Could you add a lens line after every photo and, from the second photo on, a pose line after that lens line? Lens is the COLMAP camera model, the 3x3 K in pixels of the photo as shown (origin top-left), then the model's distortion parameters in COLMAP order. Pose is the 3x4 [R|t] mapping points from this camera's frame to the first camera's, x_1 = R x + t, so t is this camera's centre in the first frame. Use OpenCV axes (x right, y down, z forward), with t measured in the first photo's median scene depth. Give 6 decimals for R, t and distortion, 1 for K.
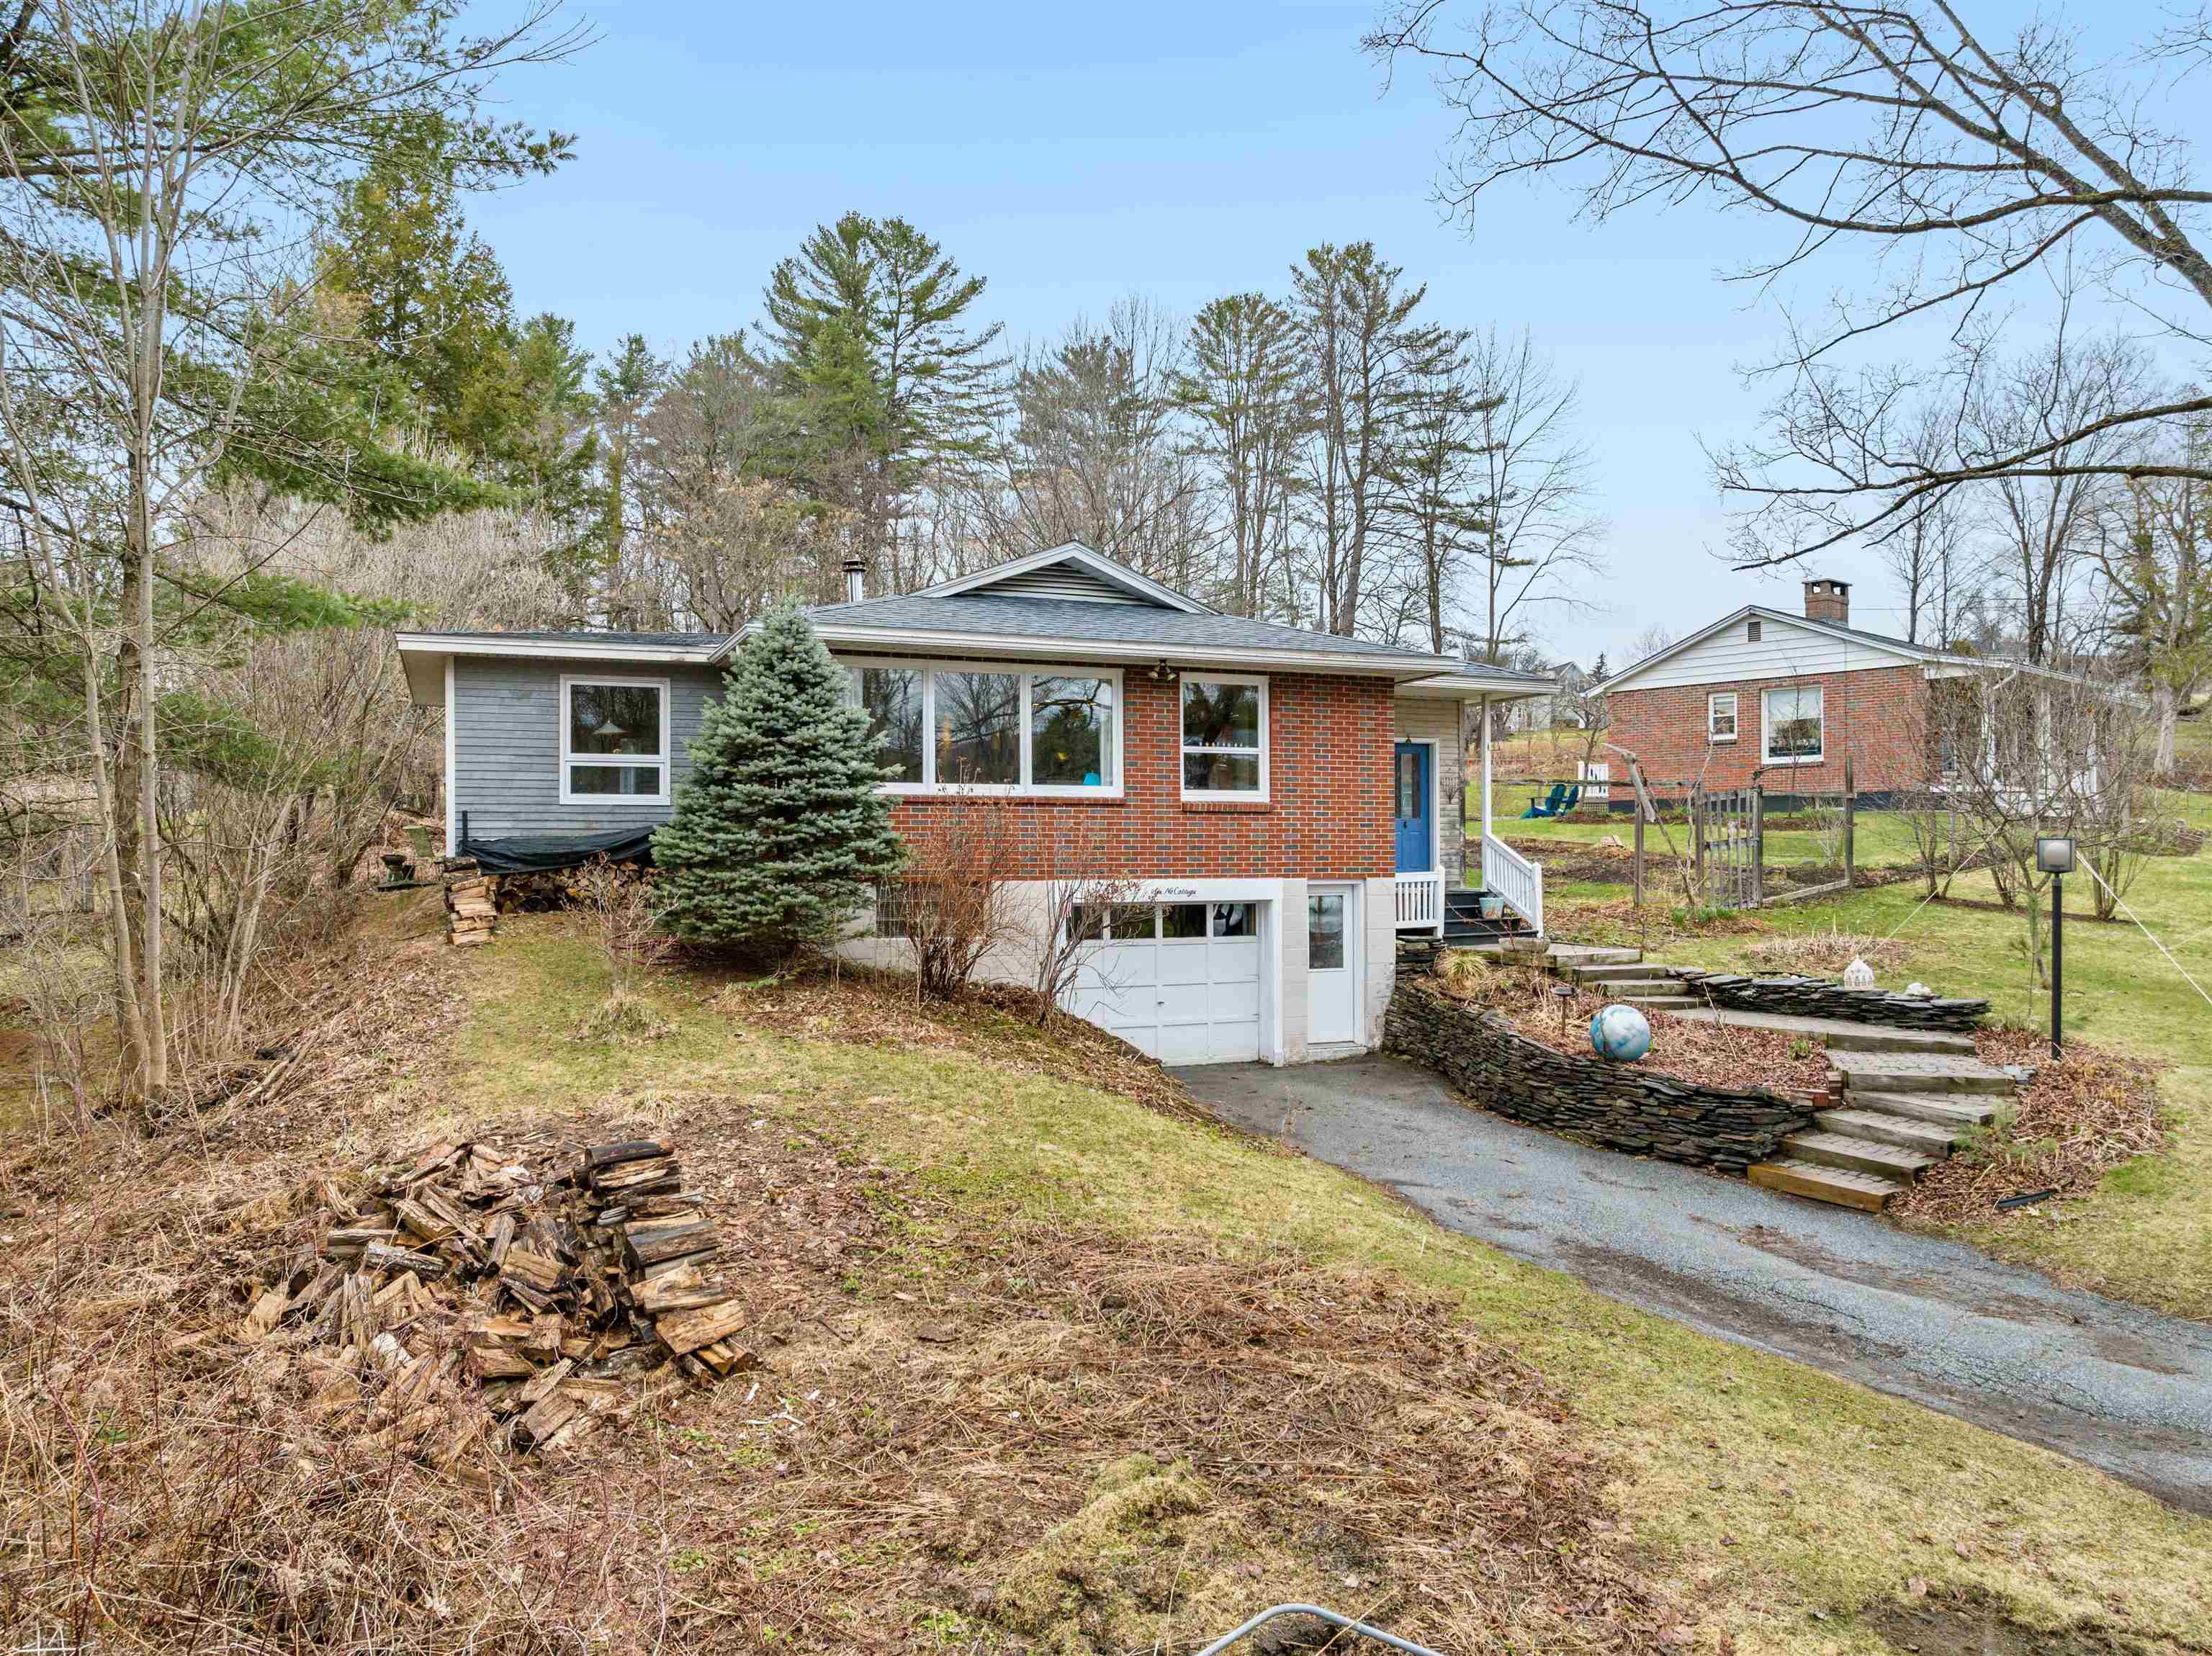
lens RADIAL K [[1560.7, 0, 1104.7], [0, 1560.7, 818.1], [0, 0, 1]] dist [-0.037962, 0.002452]
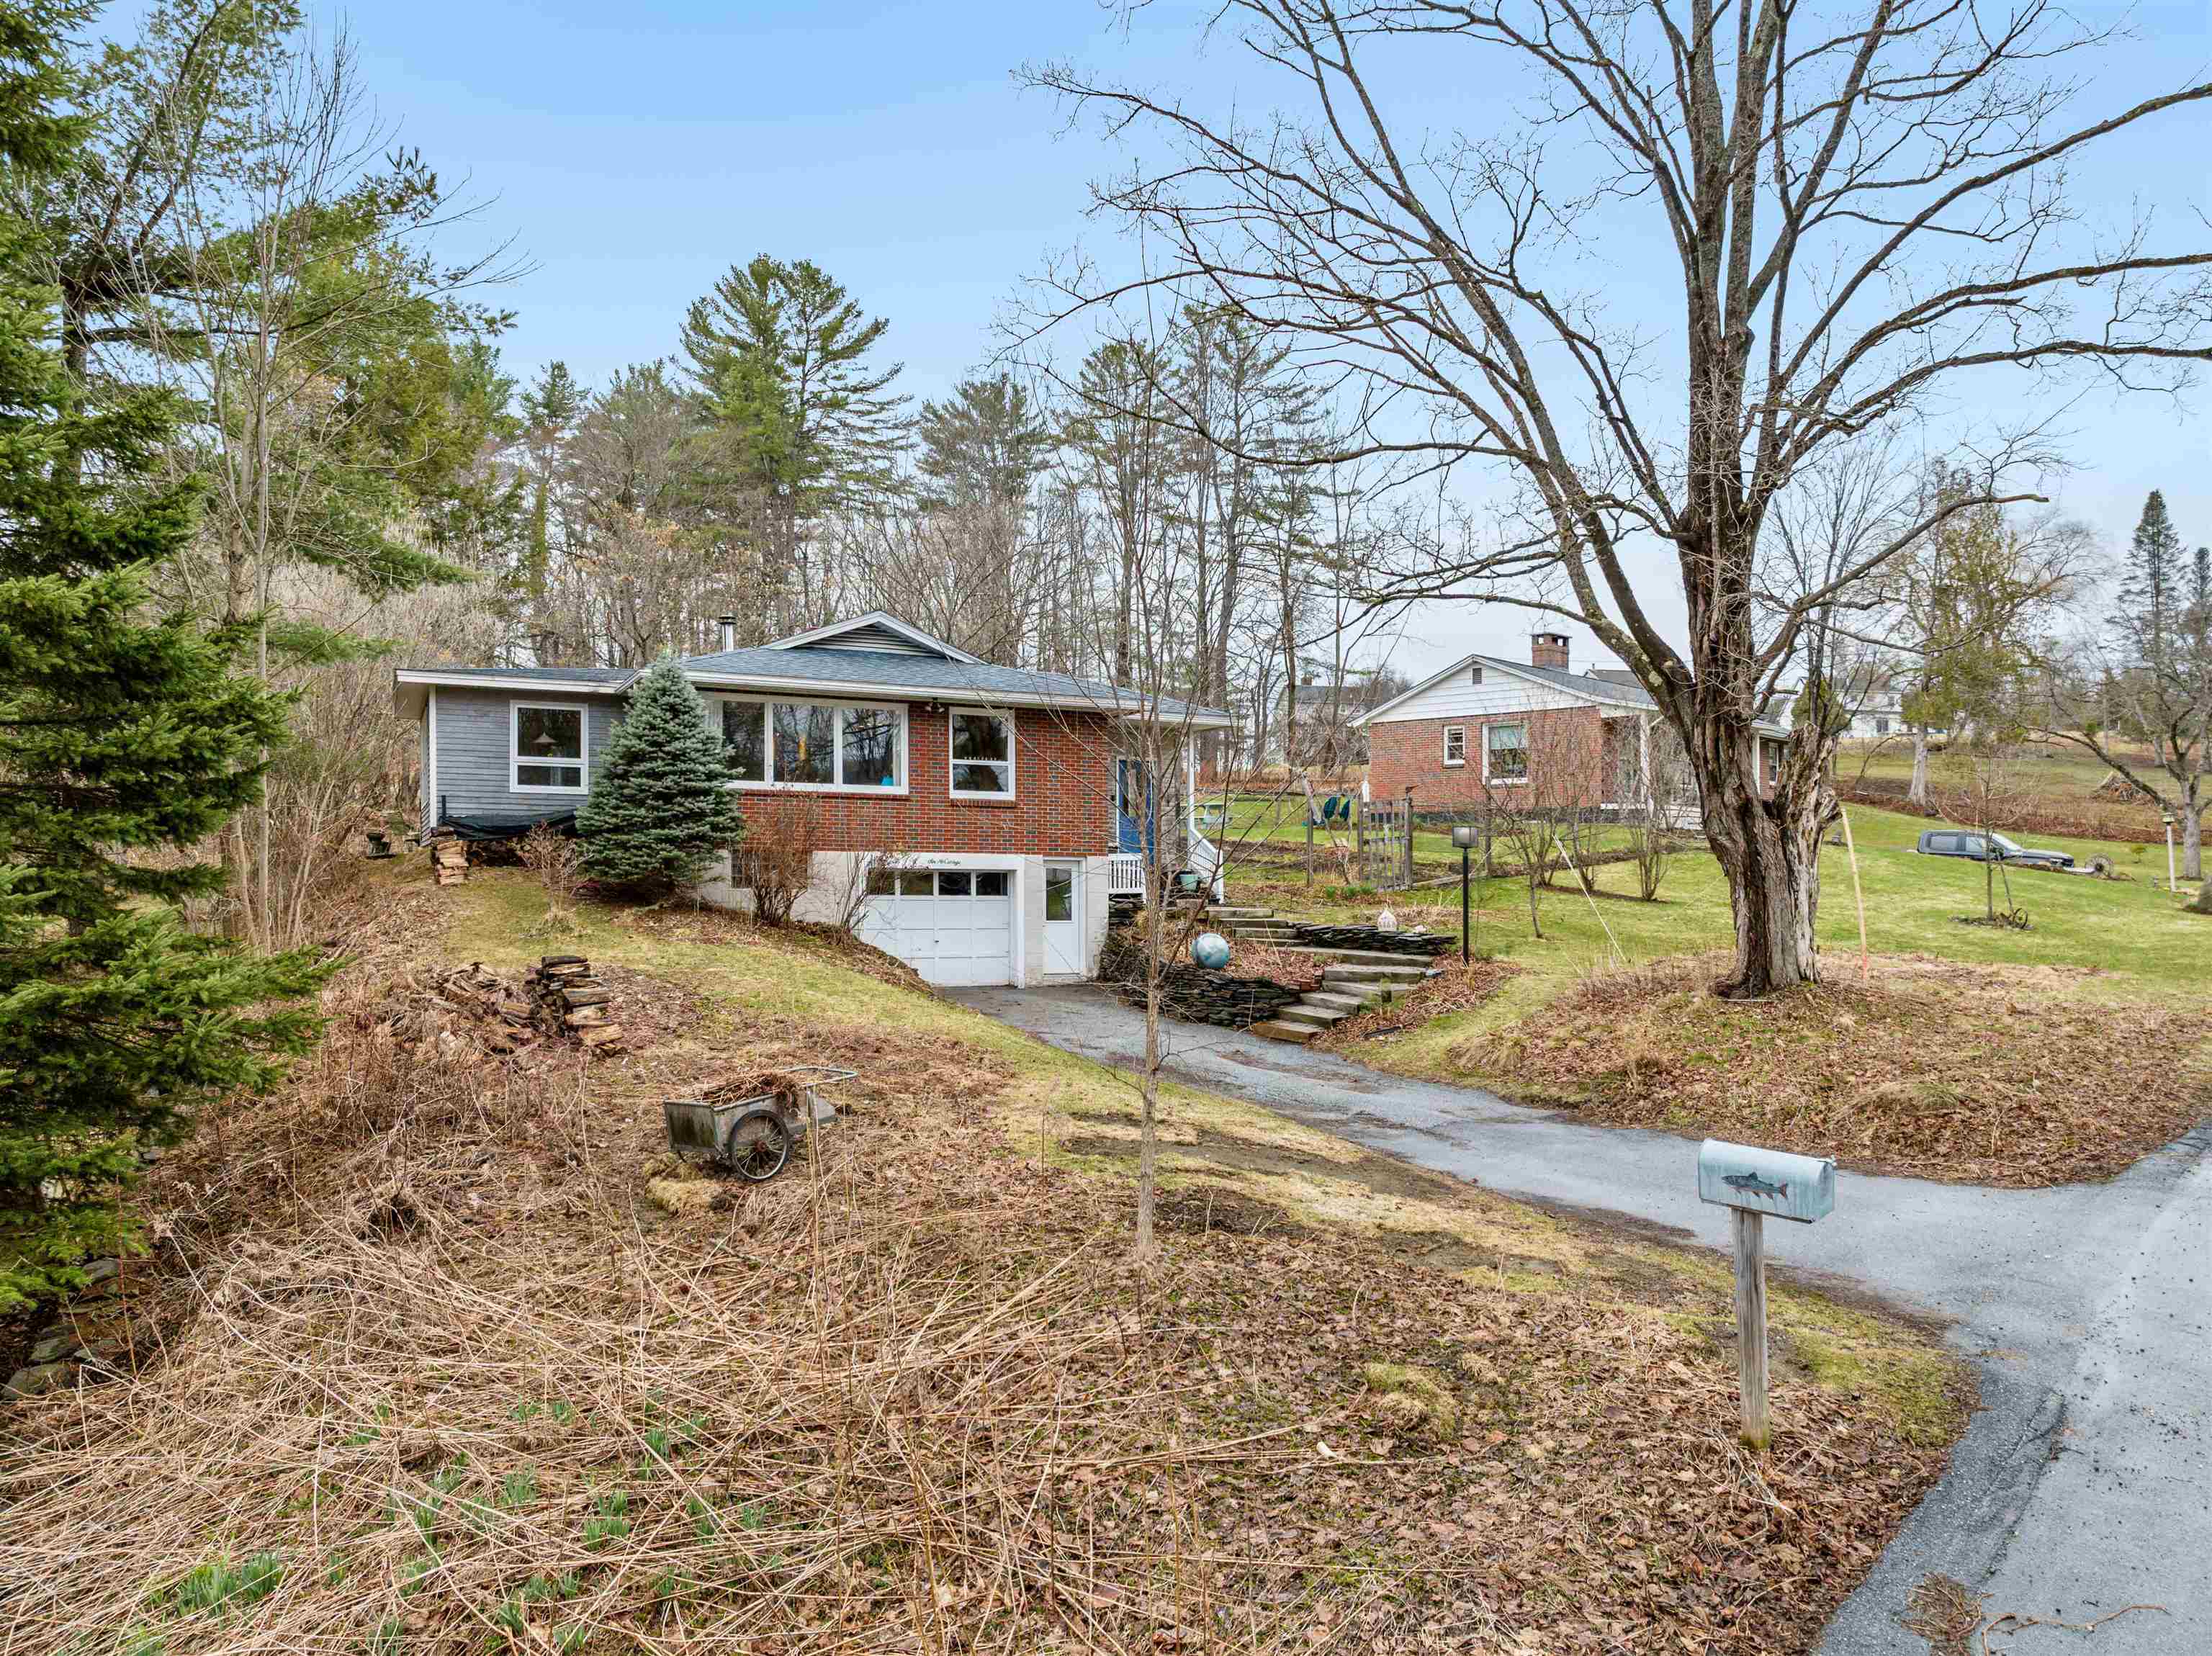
lens RADIAL K [[1554.3, 0, 1059.4], [0, 1554.3, 925.6], [0, 0, 1]] dist [-0.033734, -0.000439]
pose [[0.999637, 0.016284, 0.021448, 0.112362], [-0.017502, 0.998168, 0.057909, 0.020131], [-0.020465, -0.058263, 0.998091, -0.392281]]
